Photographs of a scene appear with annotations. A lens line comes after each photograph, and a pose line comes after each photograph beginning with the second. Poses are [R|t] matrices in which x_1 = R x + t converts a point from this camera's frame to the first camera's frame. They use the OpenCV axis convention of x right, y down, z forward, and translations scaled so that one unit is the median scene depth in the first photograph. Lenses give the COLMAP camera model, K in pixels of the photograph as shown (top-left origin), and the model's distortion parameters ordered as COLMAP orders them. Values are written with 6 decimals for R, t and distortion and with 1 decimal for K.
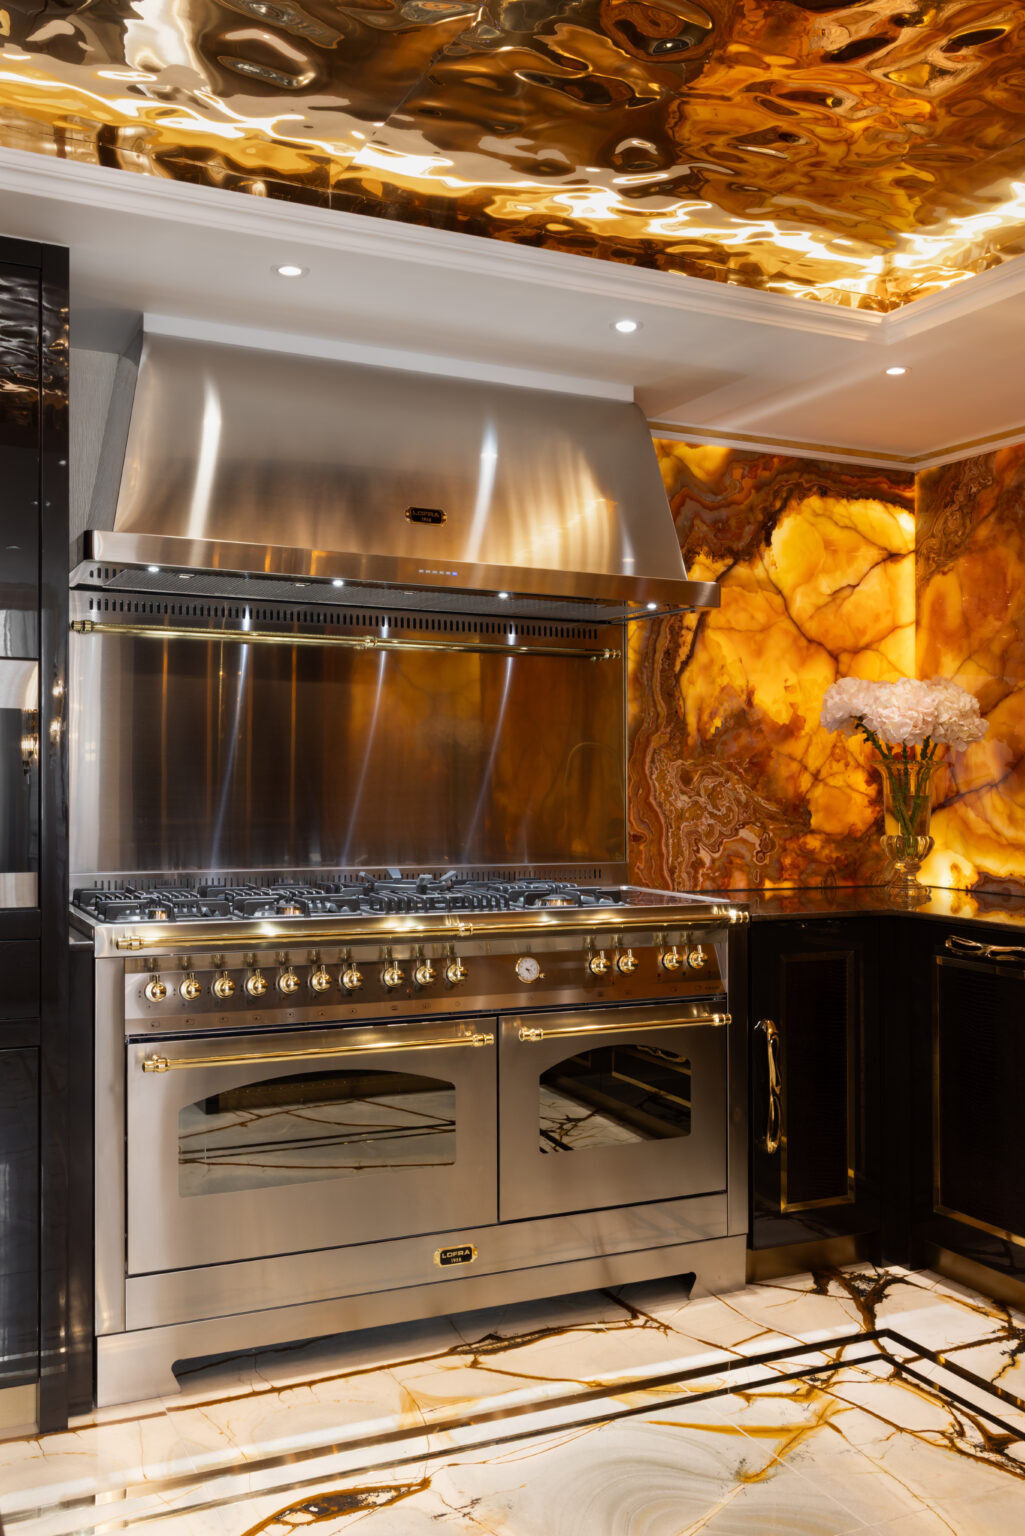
lens RADIAL K [[1400.8, 0, 504.4], [0, 1400.8, 763.5], [0, 0, 1]] dist [-0.017349, 0.007008]
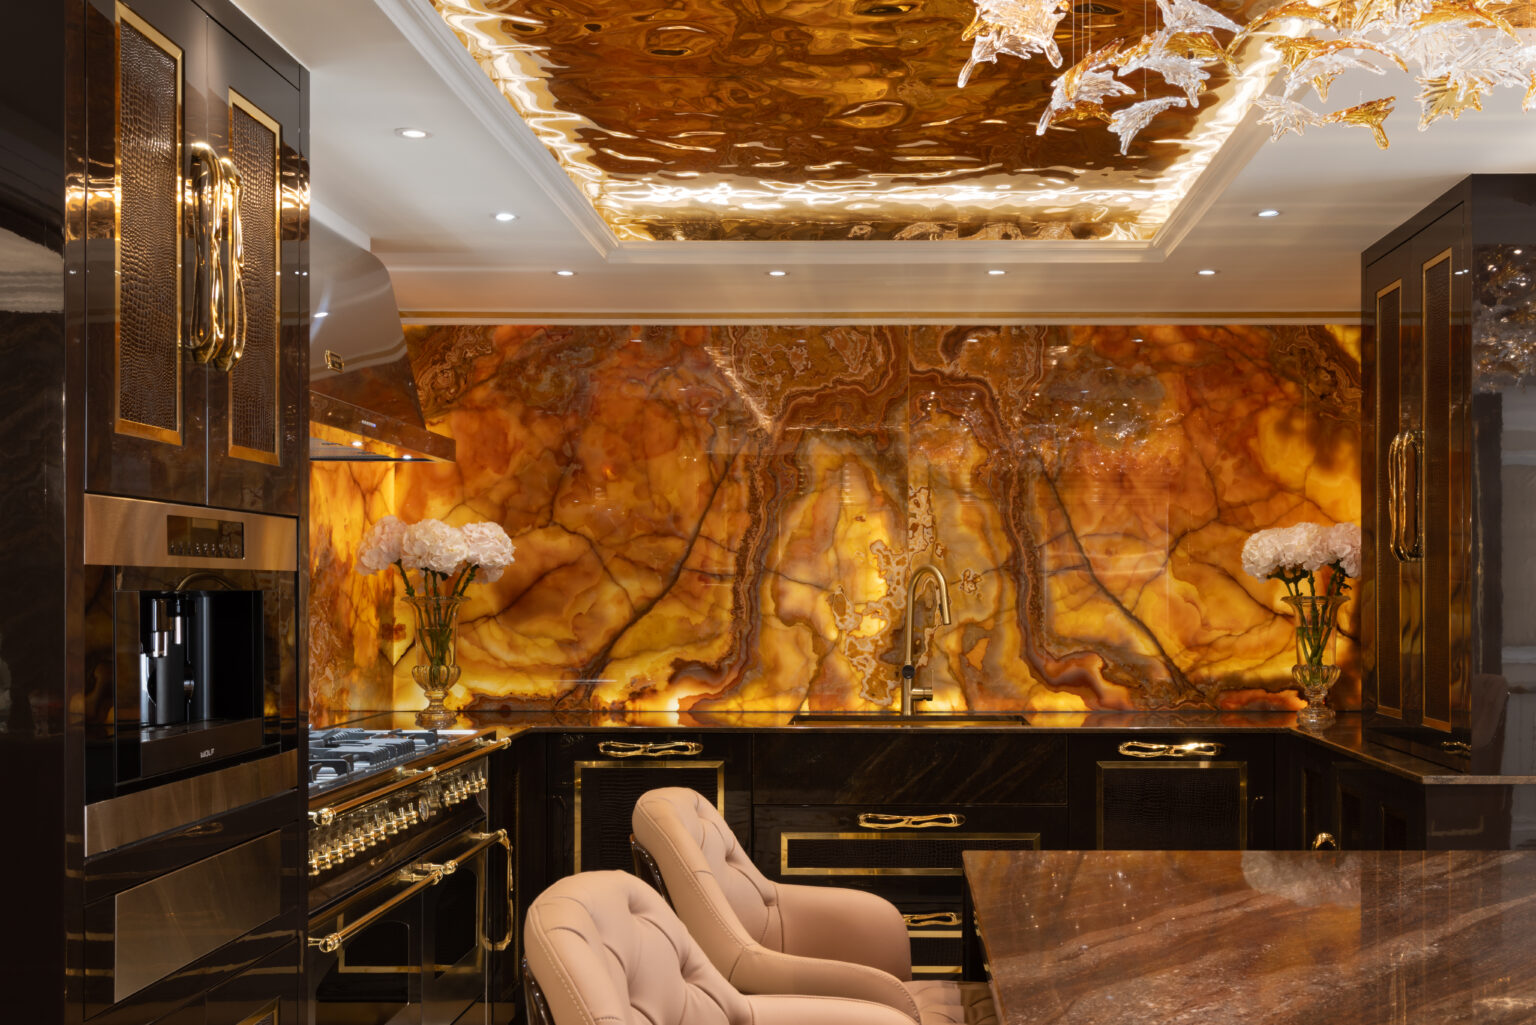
lens RADIAL K [[1695.9, 0, 897.9], [0, 1695.9, 594.1], [0, 0, 1]] dist [0.028656, 0.000000]
pose [[0.420004, -0.014784, 0.907402, -0.774517], [-0.003629, 0.999832, 0.017969, -0.029676], [-0.907515, -0.010840, 0.419880, 0.114119]]
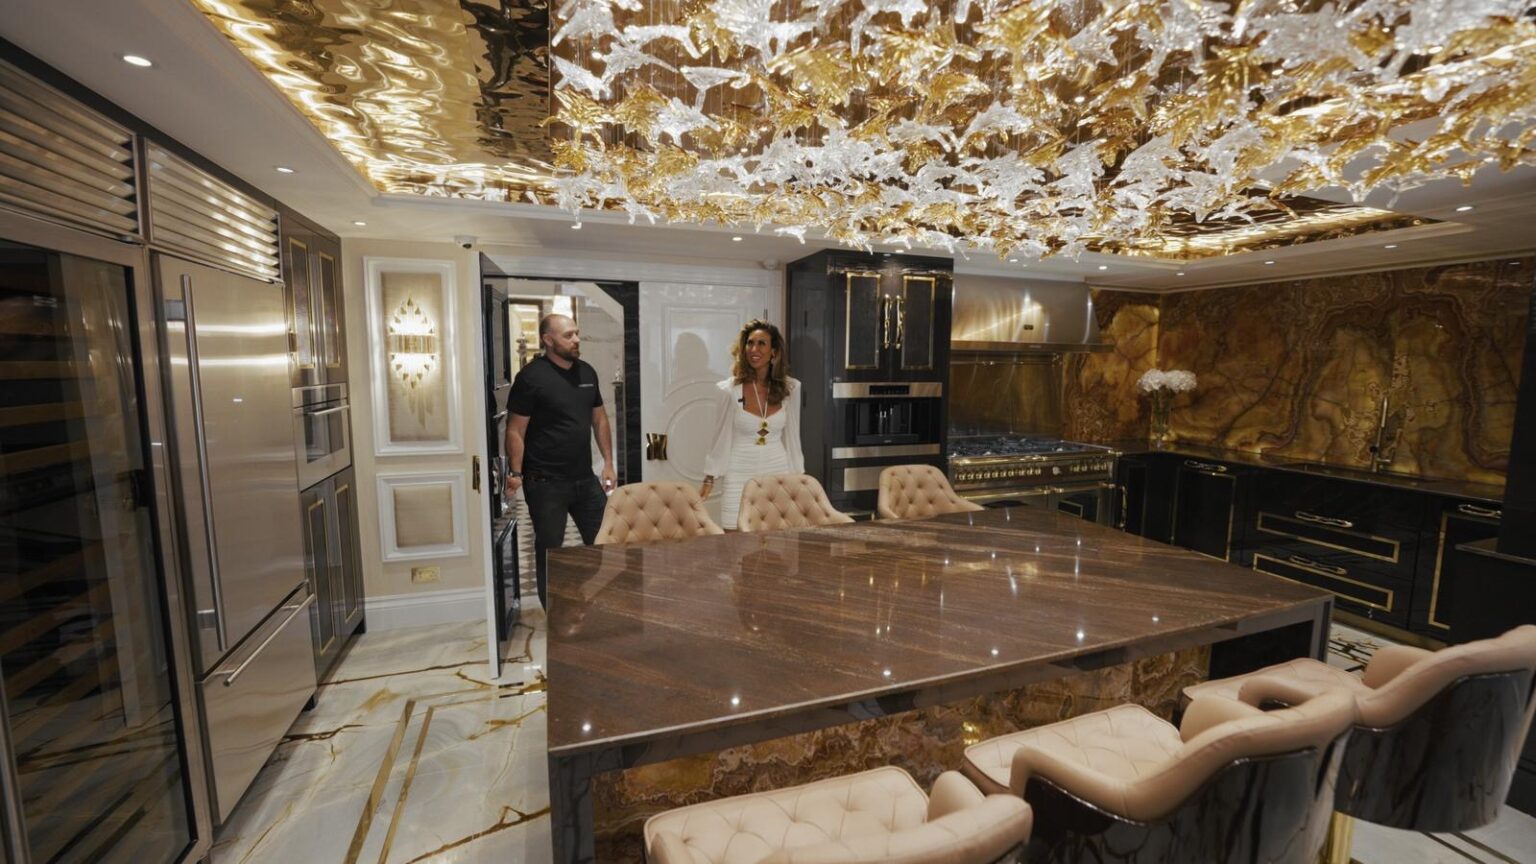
lens RADIAL K [[633.8, 0, 772.1], [0, 633.8, 429.4], [0, 0, 1]] dist [-0.021811, 0.000876]
pose [[0.996085, 0.009949, -0.087835, -0.398126], [0.000171, 0.993428, 0.114456, -0.087705], [0.088397, -0.114023, 0.989538, -0.378554]]
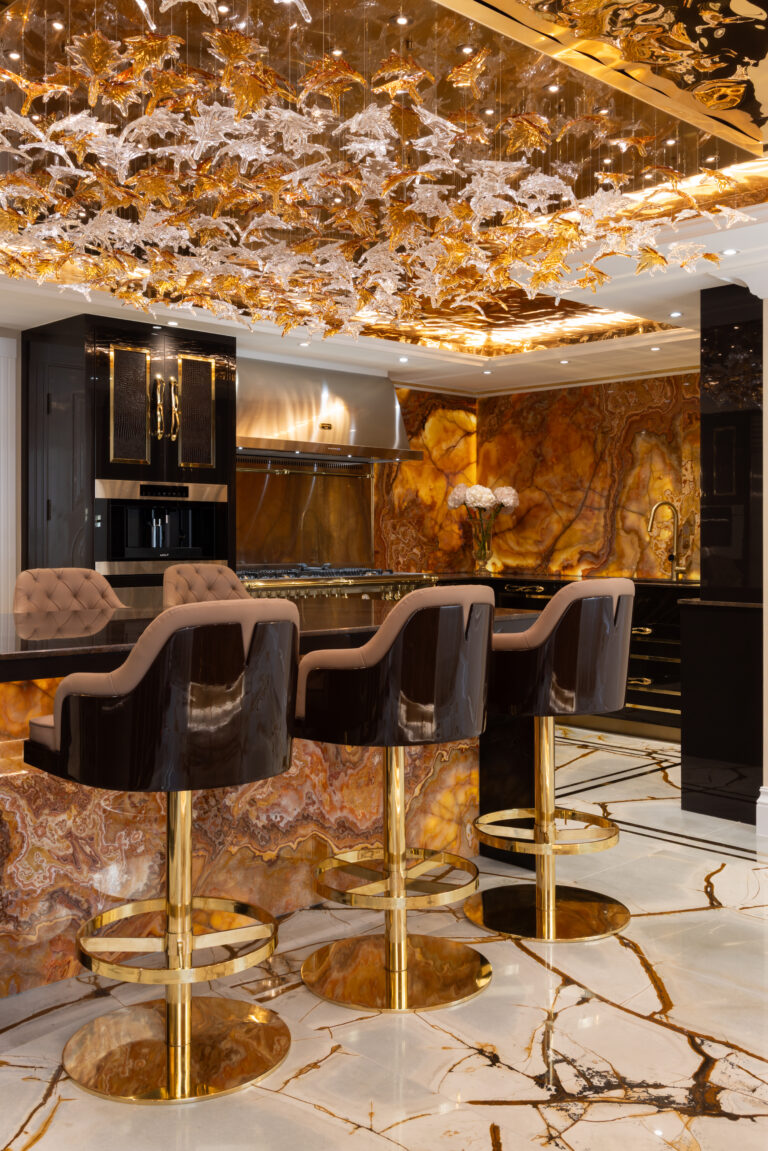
lens RADIAL K [[1101.2, 0, 392.5], [0, 1101.2, 514.5], [0, 0, 1]] dist [0.048791, 0.000000]
pose [[0.946032, -0.001104, 0.324071, -0.479030], [0.003004, 0.999981, -0.005363, -0.001317], [-0.324059, 0.006047, 0.946018, -0.773896]]
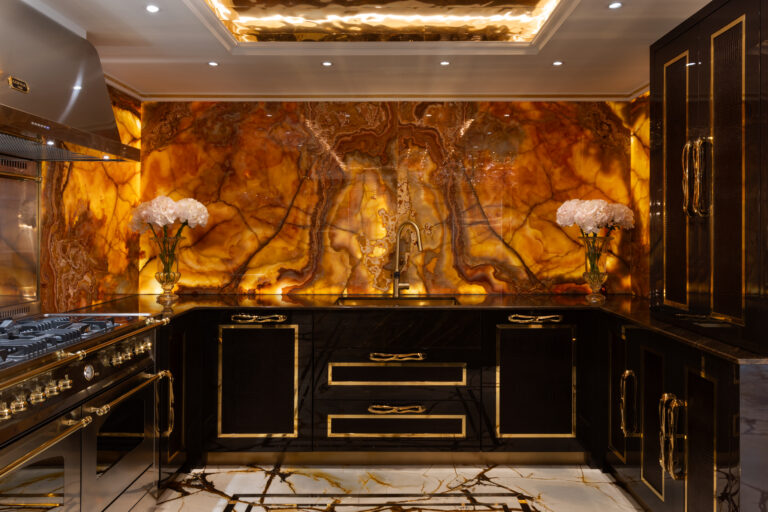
lens RADIAL K [[561.5, 0, 395.2], [0, 561.5, 227.5], [0, 0, 1]] dist [0.000588, 0.014447]
pose [[0.422374, -0.004581, 0.906410, -0.342639], [-0.003967, 0.999968, 0.006902, -0.024324], [-0.906413, -0.006511, 0.422343, 0.305641]]
